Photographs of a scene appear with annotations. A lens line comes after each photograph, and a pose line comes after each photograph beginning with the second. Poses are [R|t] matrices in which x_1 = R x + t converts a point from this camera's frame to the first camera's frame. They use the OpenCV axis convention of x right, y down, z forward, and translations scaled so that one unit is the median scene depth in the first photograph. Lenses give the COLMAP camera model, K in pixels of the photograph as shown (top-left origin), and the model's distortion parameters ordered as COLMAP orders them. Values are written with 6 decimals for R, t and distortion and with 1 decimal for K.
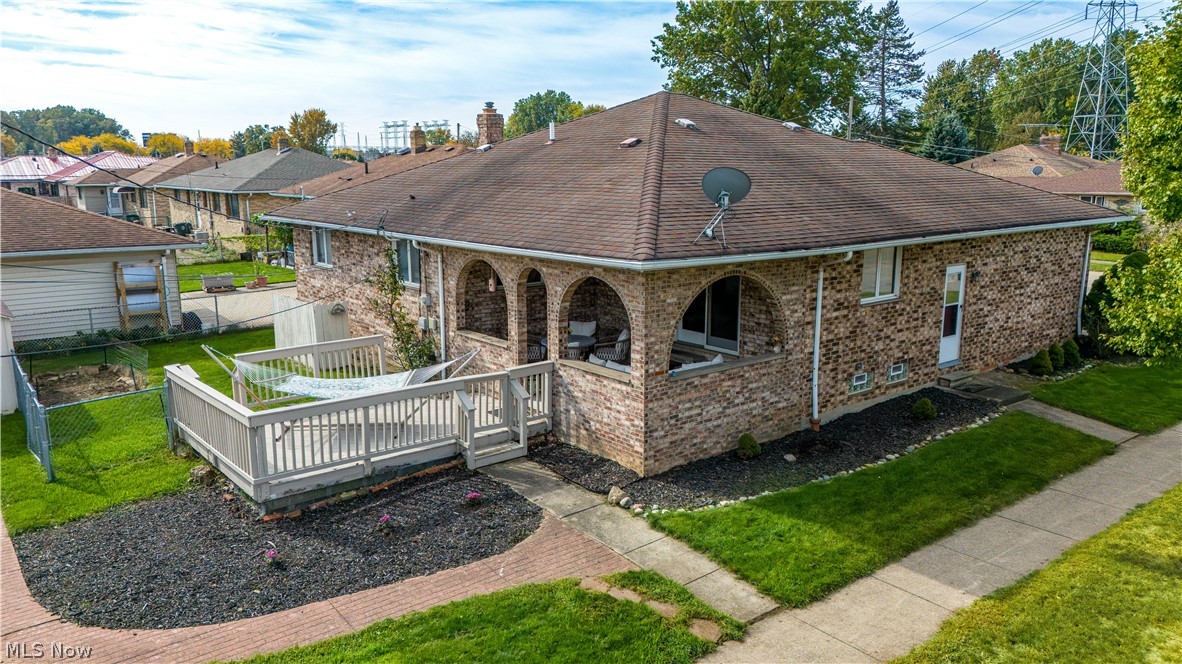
lens RADIAL K [[865.8, 0, 591.0], [0, 865.8, 332.0], [0, 0, 1]] dist [0.079439, -0.075370]
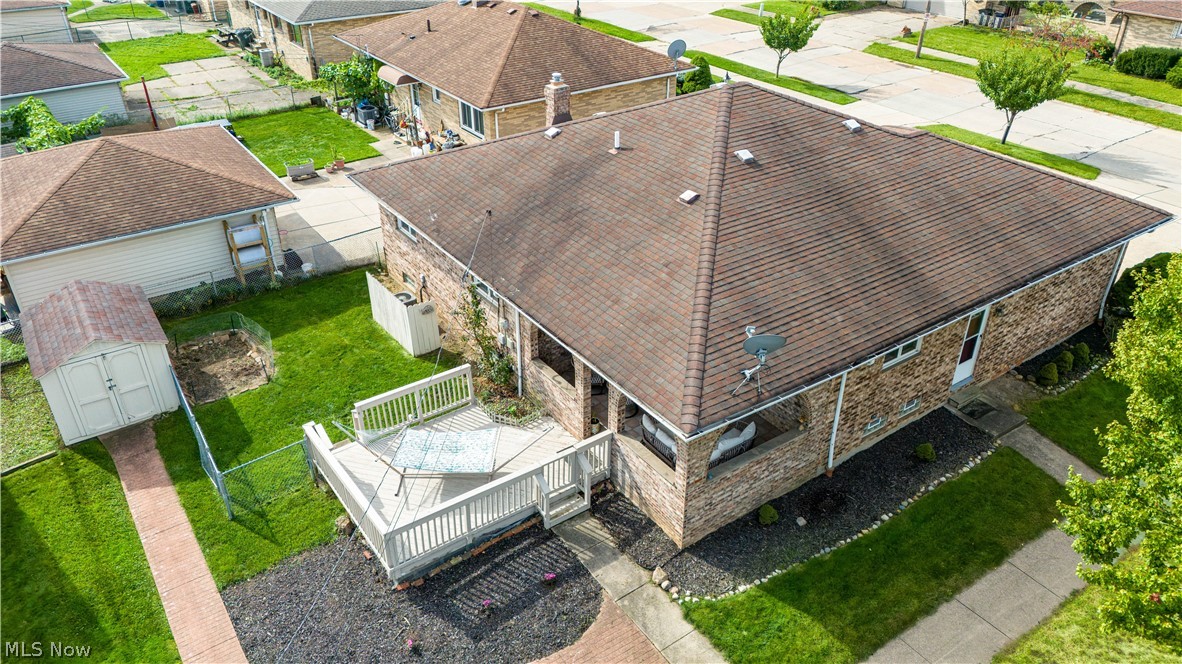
lens RADIAL K [[865.8, 0, 591.0], [0, 865.8, 332.0], [0, 0, 1]] dist [0.079439, -0.075370]
pose [[0.997682, 0.038887, -0.055850, -0.012394], [-0.017483, 0.939574, 0.341898, -0.539432], [0.065771, -0.340129, 0.938076, -0.099230]]
